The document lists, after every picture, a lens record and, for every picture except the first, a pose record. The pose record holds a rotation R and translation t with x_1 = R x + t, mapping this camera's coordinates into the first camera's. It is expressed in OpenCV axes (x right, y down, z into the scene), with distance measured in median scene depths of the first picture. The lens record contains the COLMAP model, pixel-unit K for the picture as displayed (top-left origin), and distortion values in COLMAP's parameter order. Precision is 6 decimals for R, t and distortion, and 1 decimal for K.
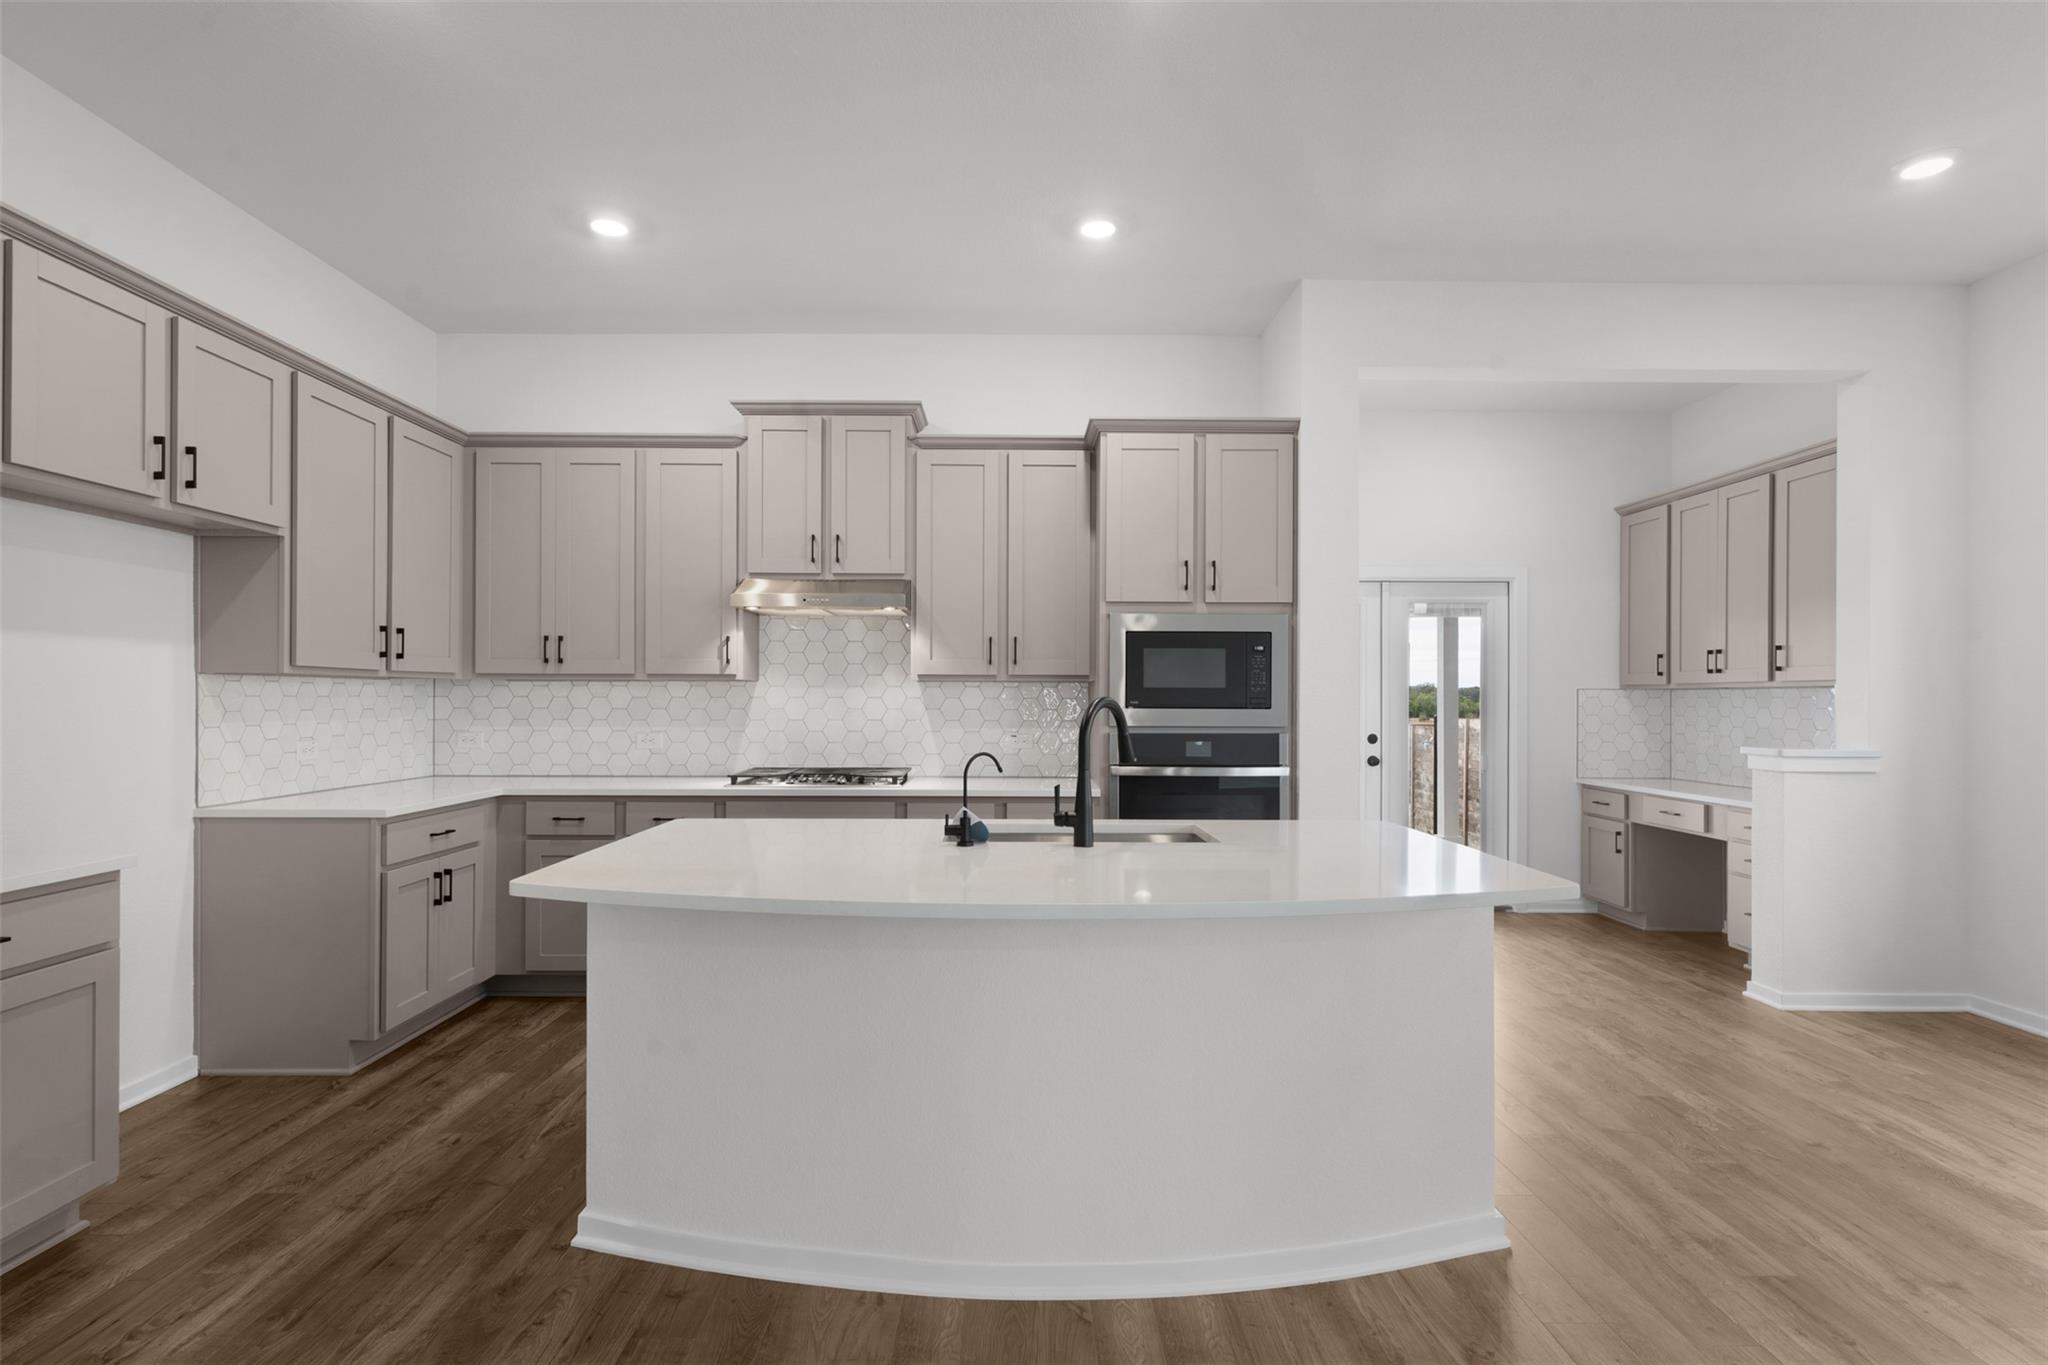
lens RADIAL K [[1001.5, 0, 1014.3], [0, 1001.5, 691.2], [0, 0, 1]] dist [0.005478, -0.000265]
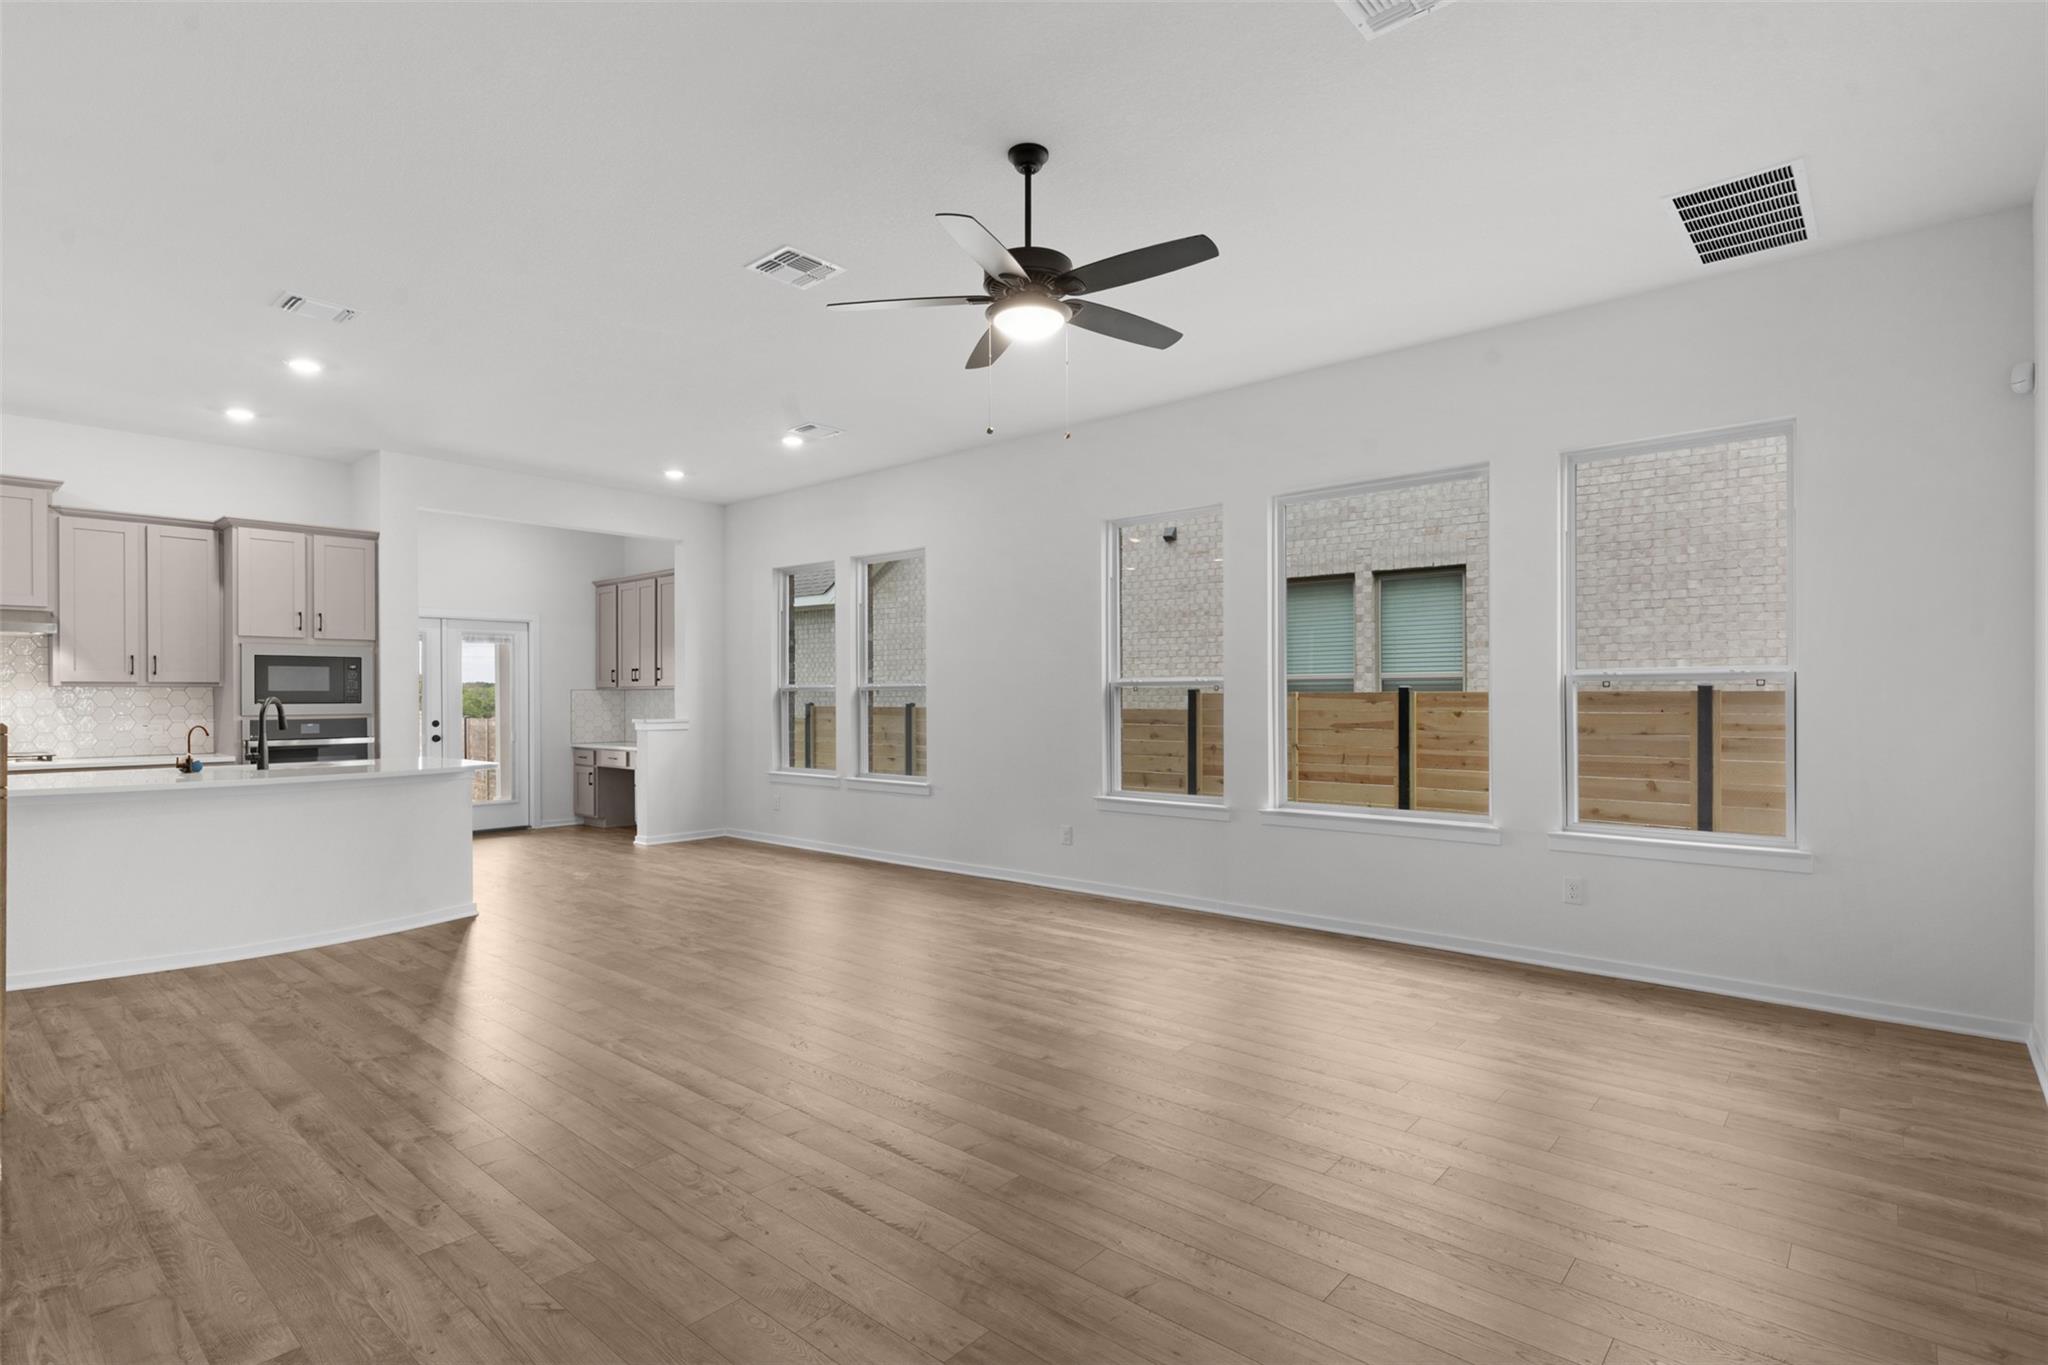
lens RADIAL K [[1005.4, 0, 1014.1], [0, 1005.4, 694.2], [0, 0, 1]] dist [0.000318, -0.000371]
pose [[0.666345, -0.006855, 0.745612, -0.258295], [0.002699, 0.999973, 0.006781, -0.005452], [-0.745639, -0.002506, 0.666346, -0.894073]]
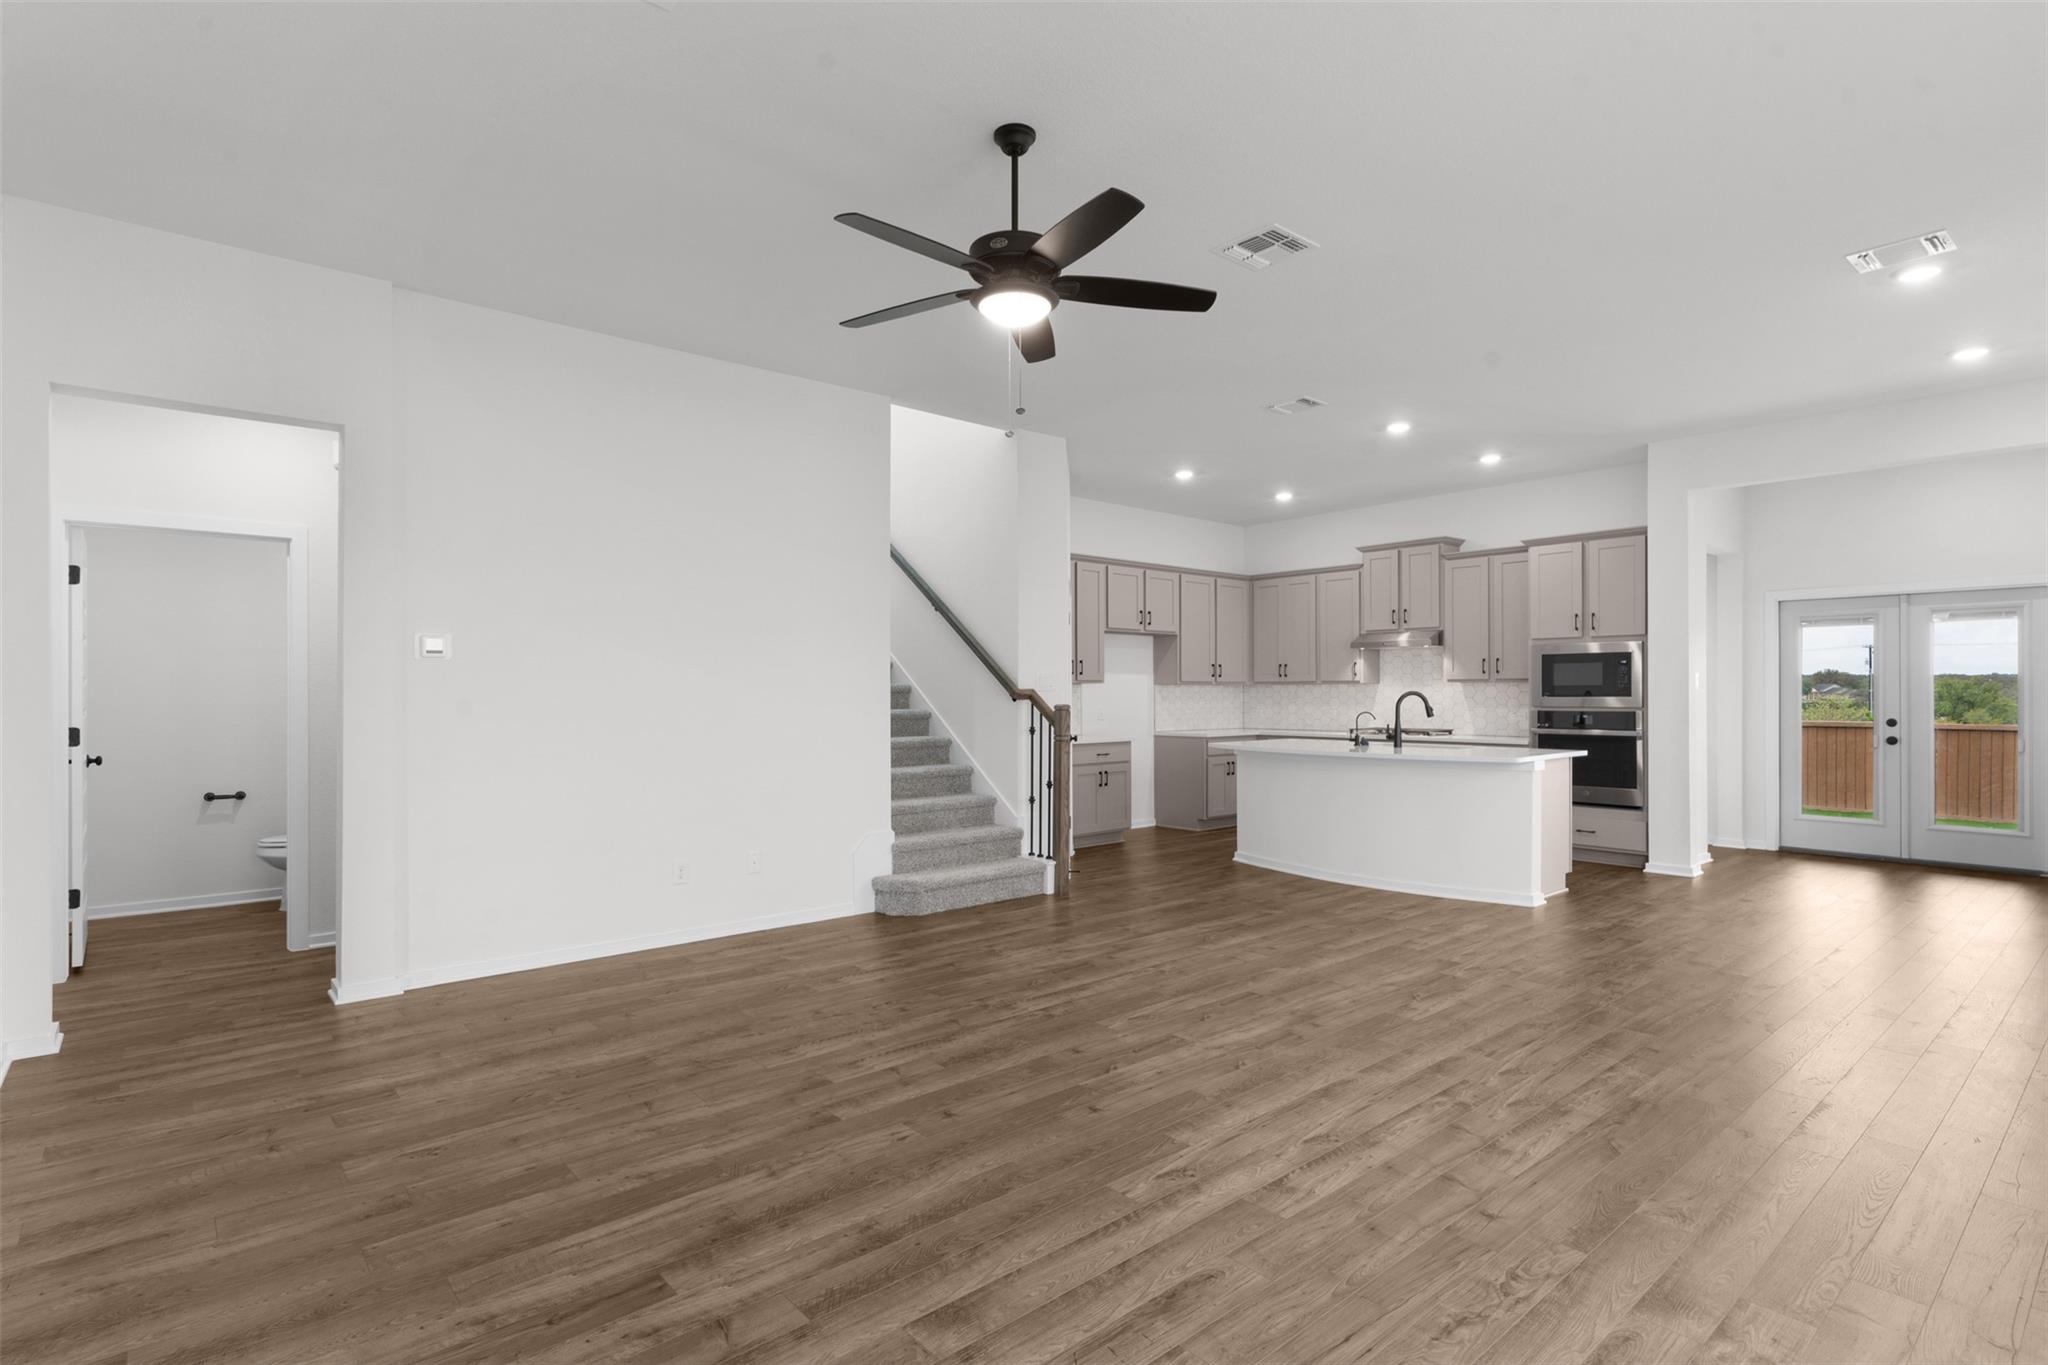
lens RADIAL K [[1005.4, 0, 1014.1], [0, 1005.4, 694.2], [0, 0, 1]] dist [0.000318, -0.000371]
pose [[0.642333, -0.003325, -0.766419, 0.854788], [0.009362, 0.999950, 0.003509, -0.002633], [0.766369, -0.009429, 0.642332, -0.870769]]
